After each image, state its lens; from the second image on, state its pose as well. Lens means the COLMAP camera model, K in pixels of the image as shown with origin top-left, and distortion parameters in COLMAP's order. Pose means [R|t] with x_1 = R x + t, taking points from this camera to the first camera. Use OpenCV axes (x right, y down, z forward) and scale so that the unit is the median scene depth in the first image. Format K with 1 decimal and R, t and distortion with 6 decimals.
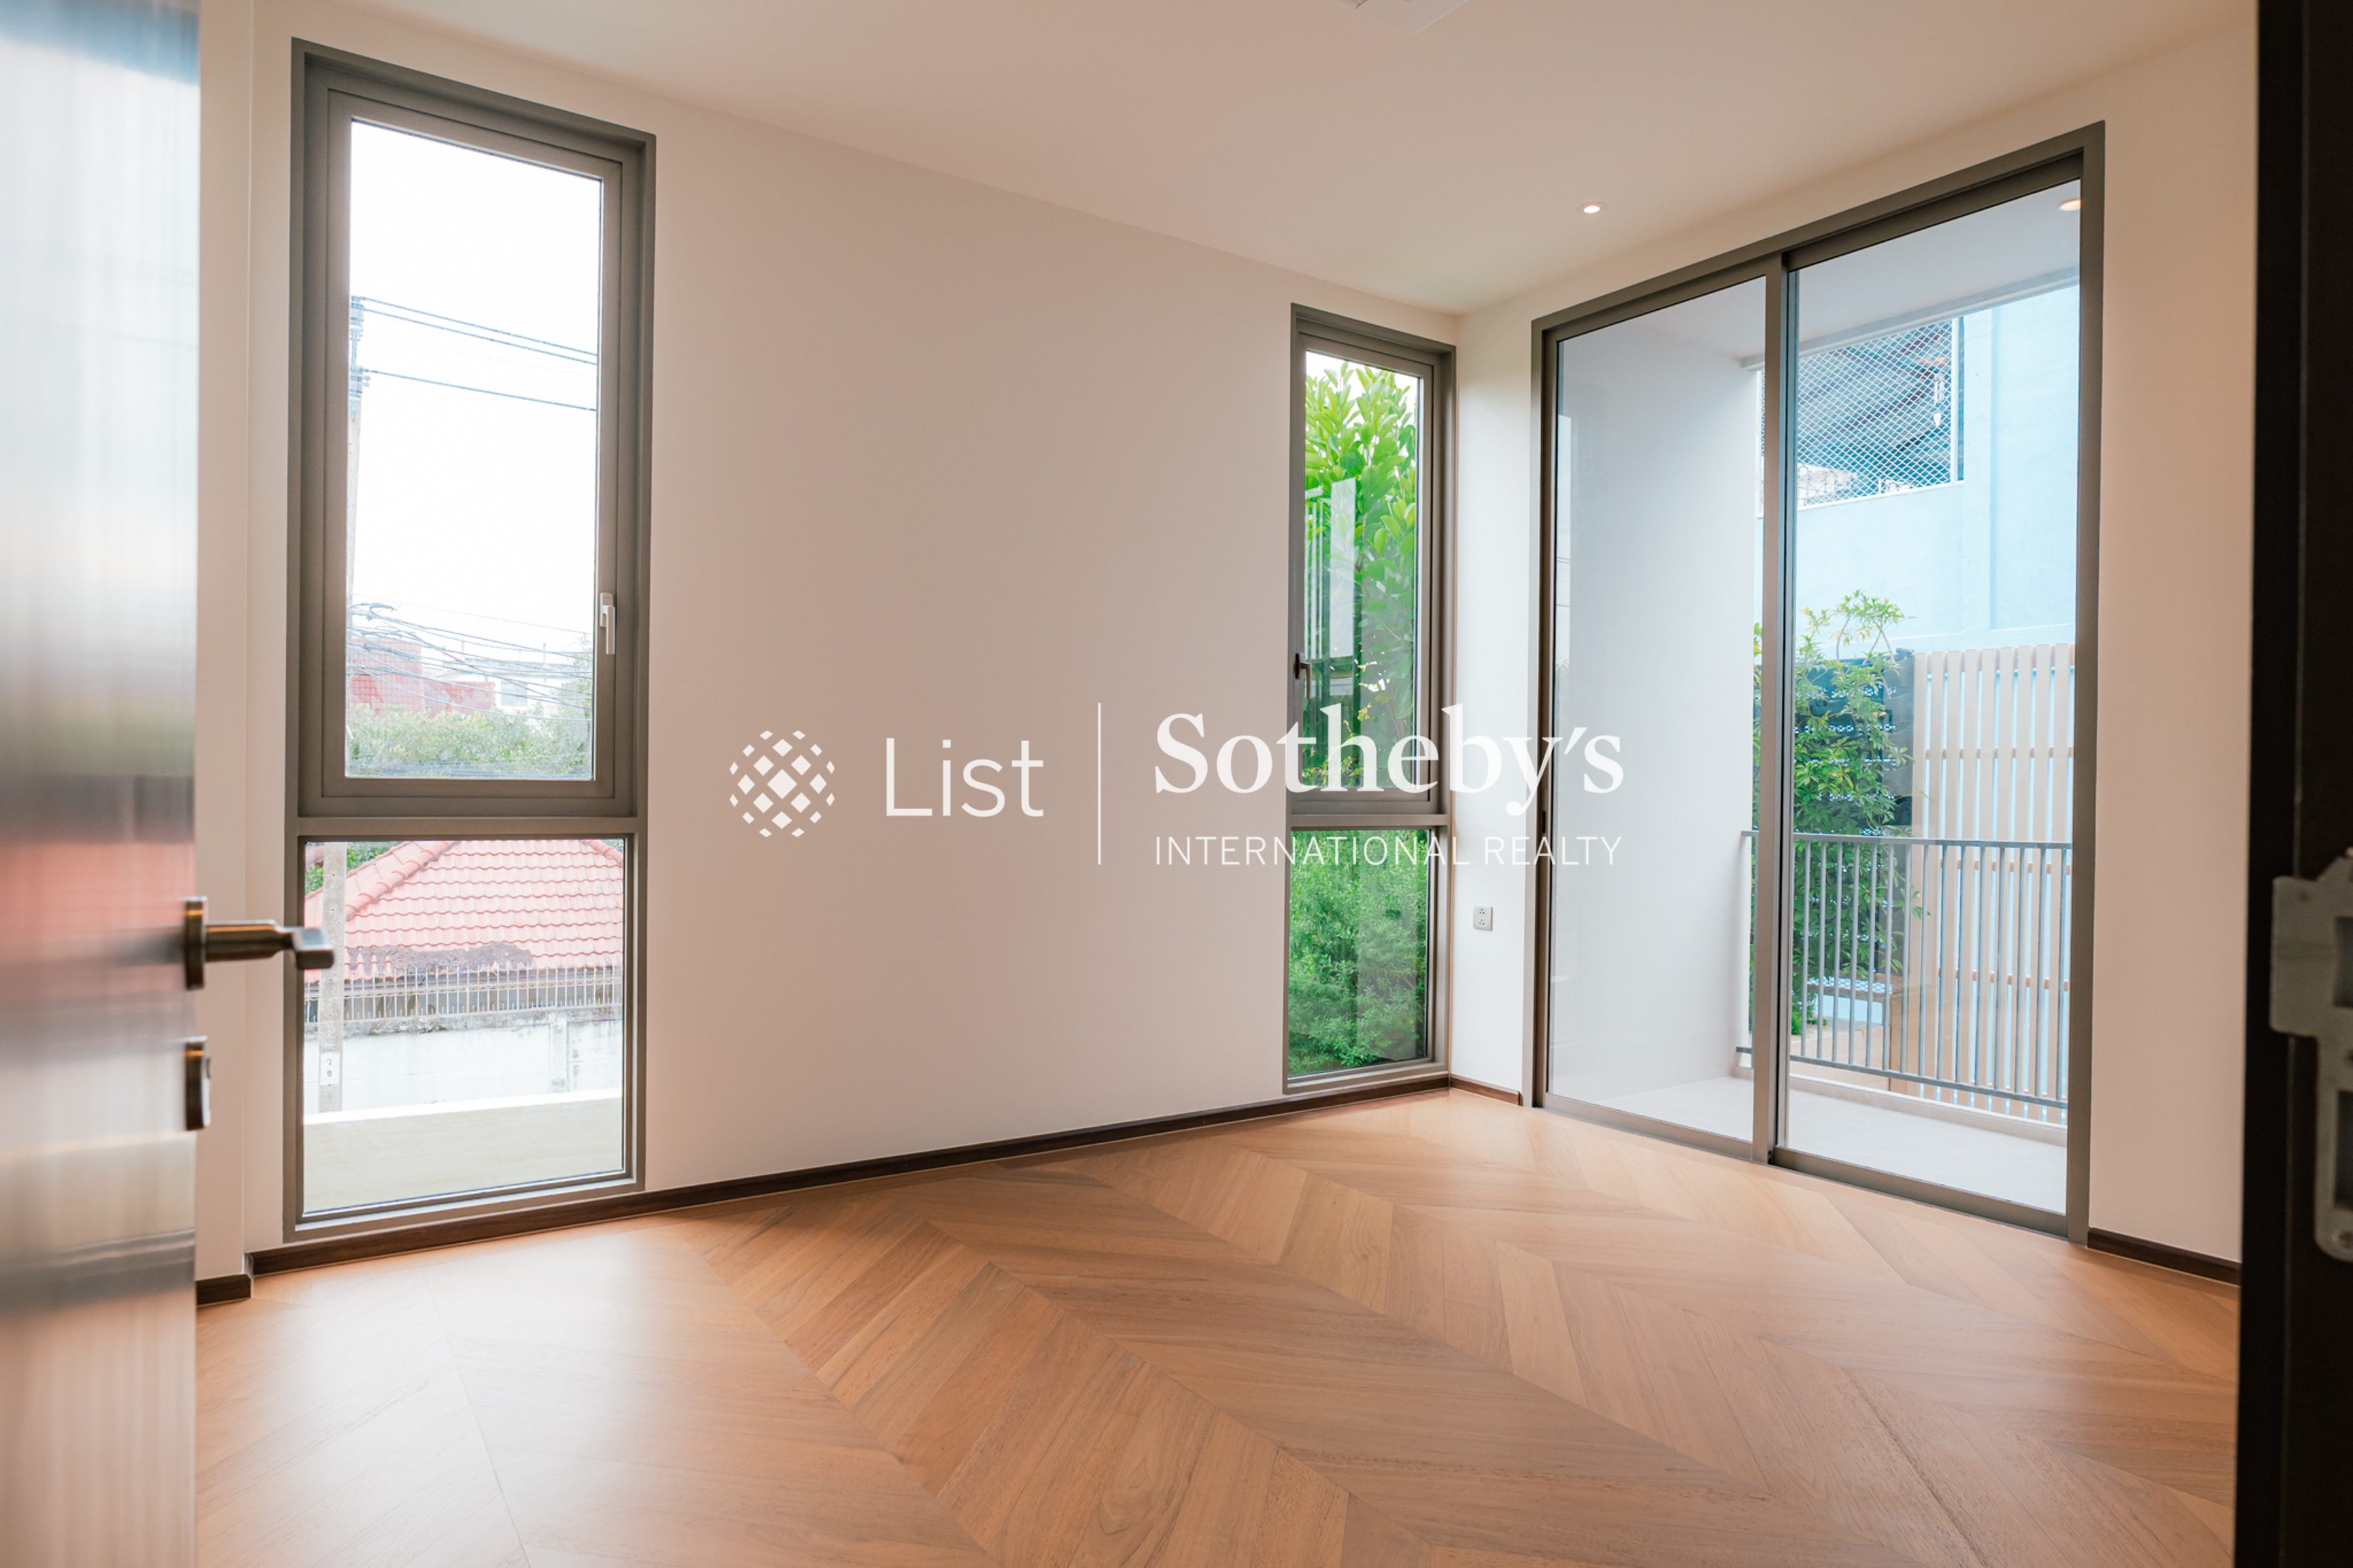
lens RADIAL K [[1377.6, 0, 1173.6], [0, 1377.6, 787.8], [0, 0, 1]] dist [-0.038032, 0.025729]
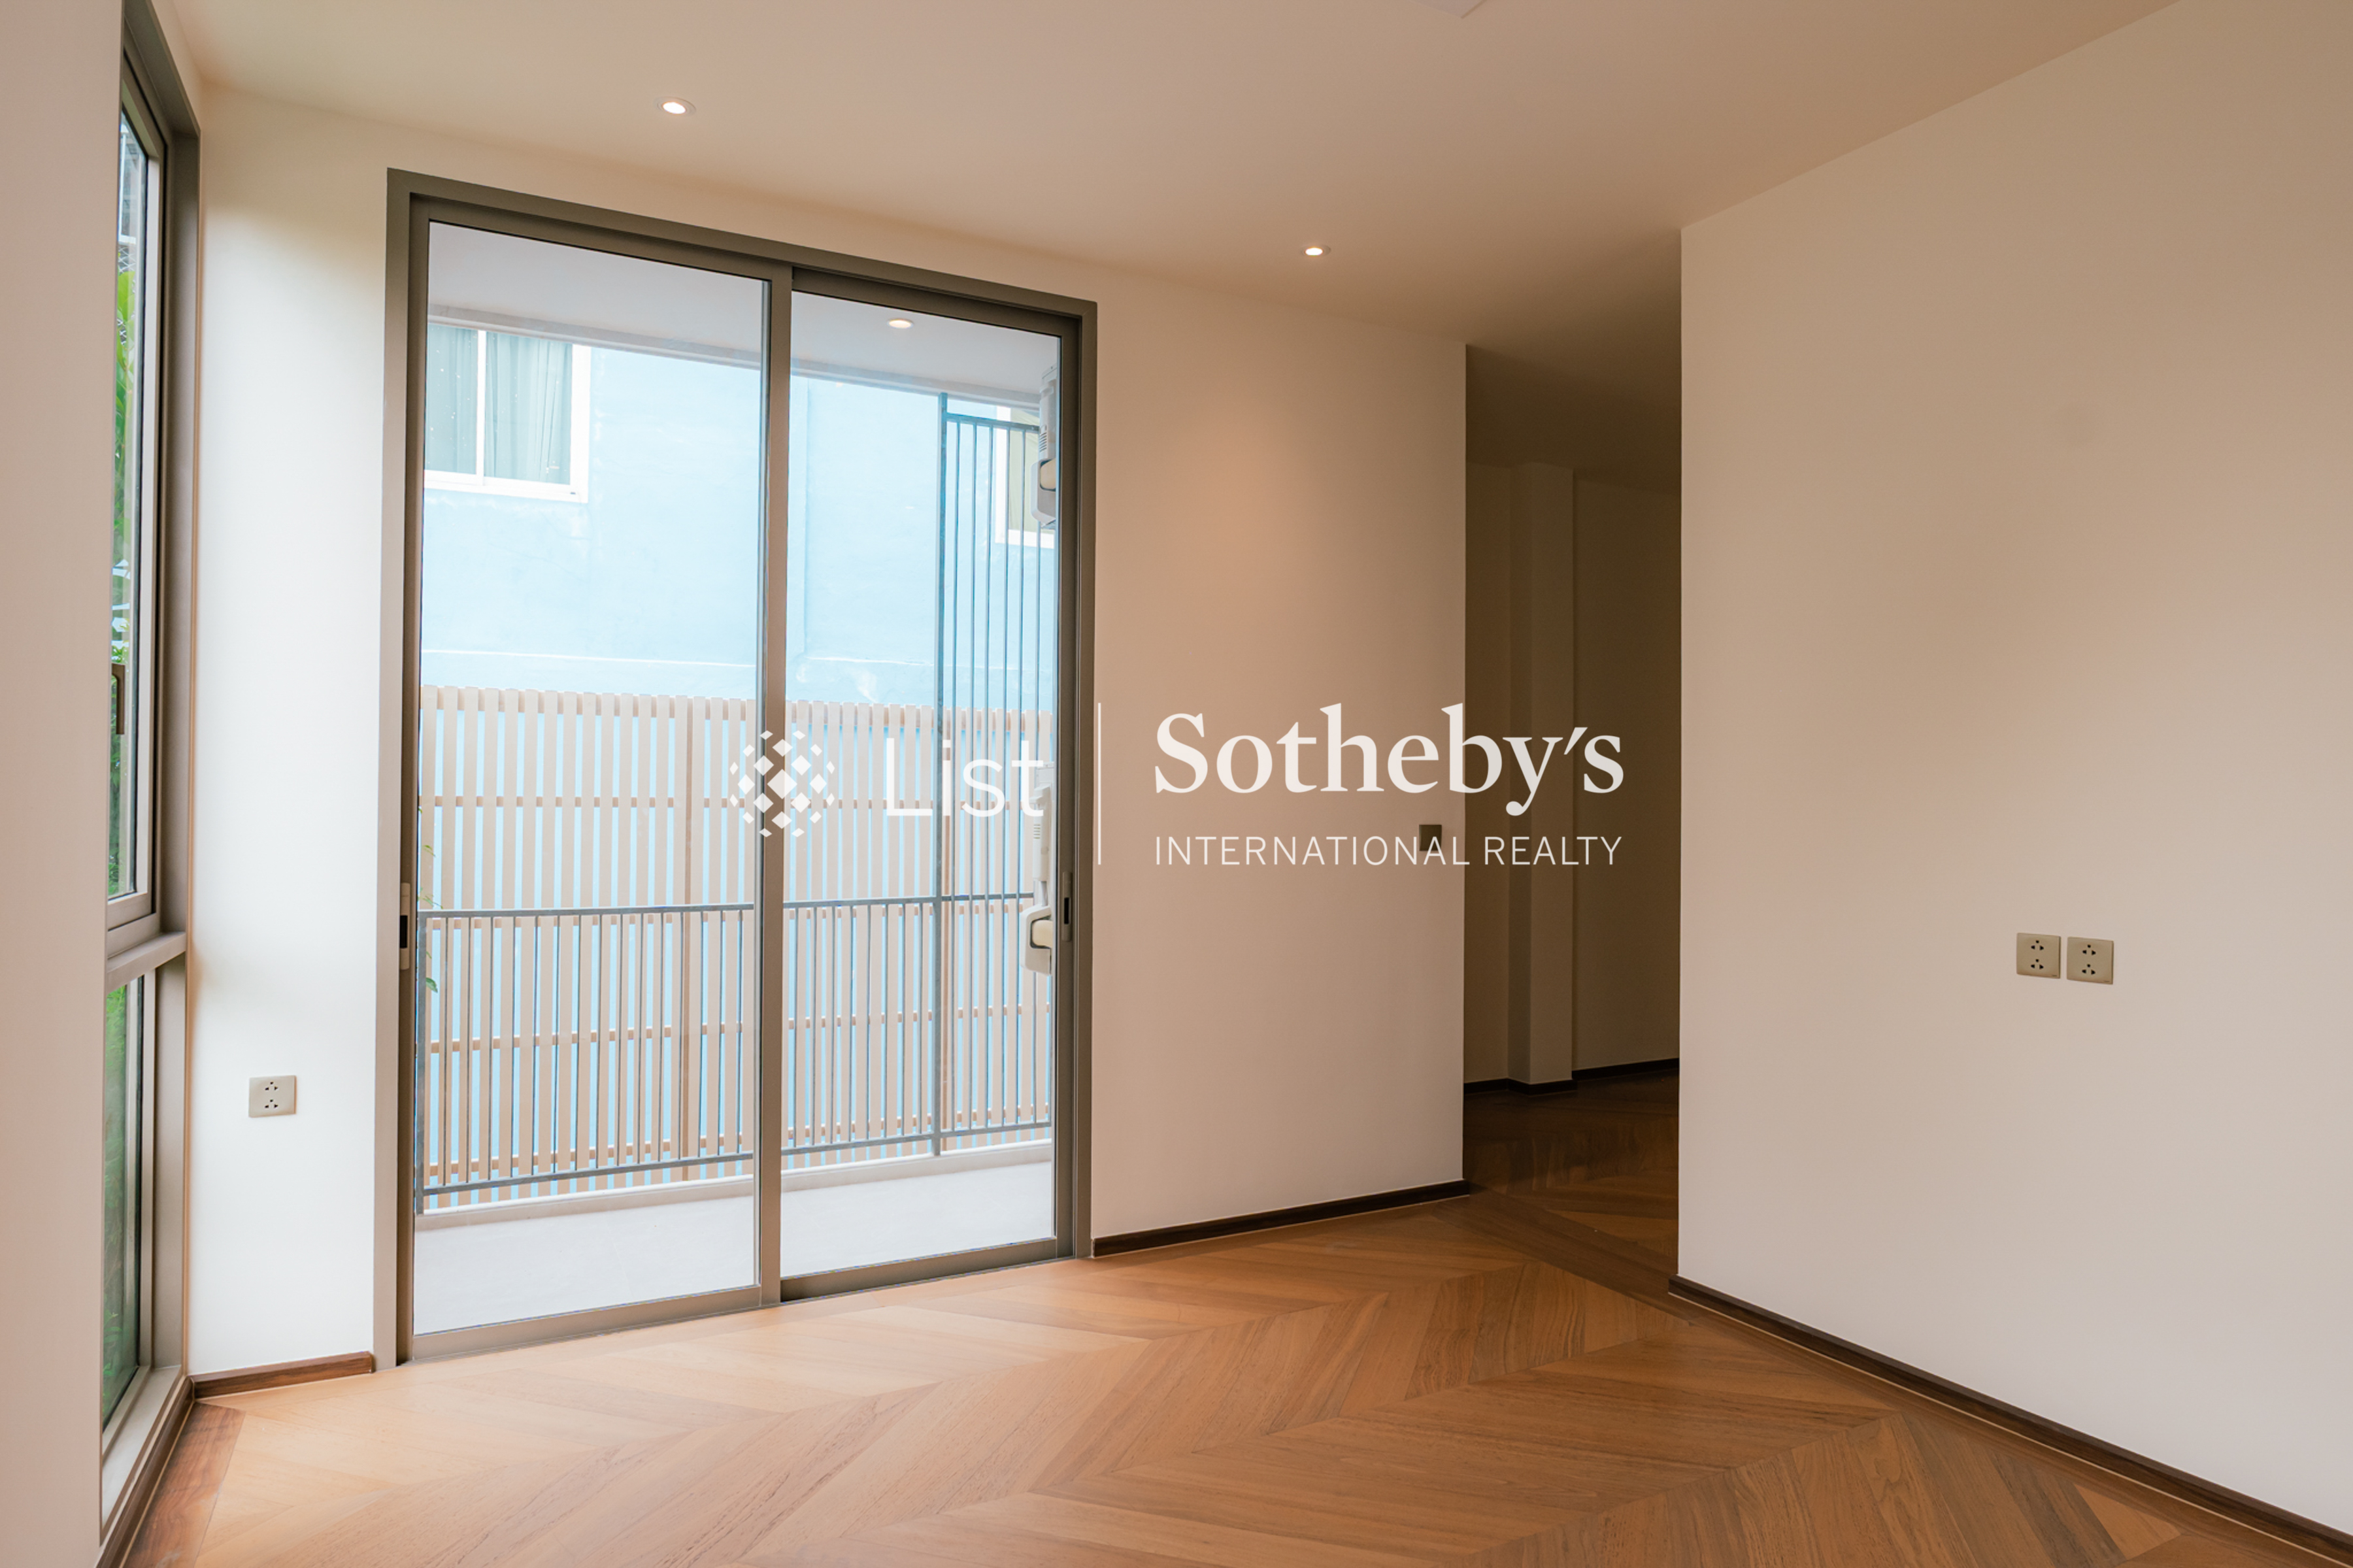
lens RADIAL K [[1377.6, 0, 1173.6], [0, 1377.6, 787.8], [0, 0, 1]] dist [-0.038032, 0.025729]
pose [[0.107543, 0.006395, 0.994180, -0.468038], [-0.002165, 0.999978, -0.006199, -0.055794], [-0.994198, -0.001485, 0.107554, 0.754758]]
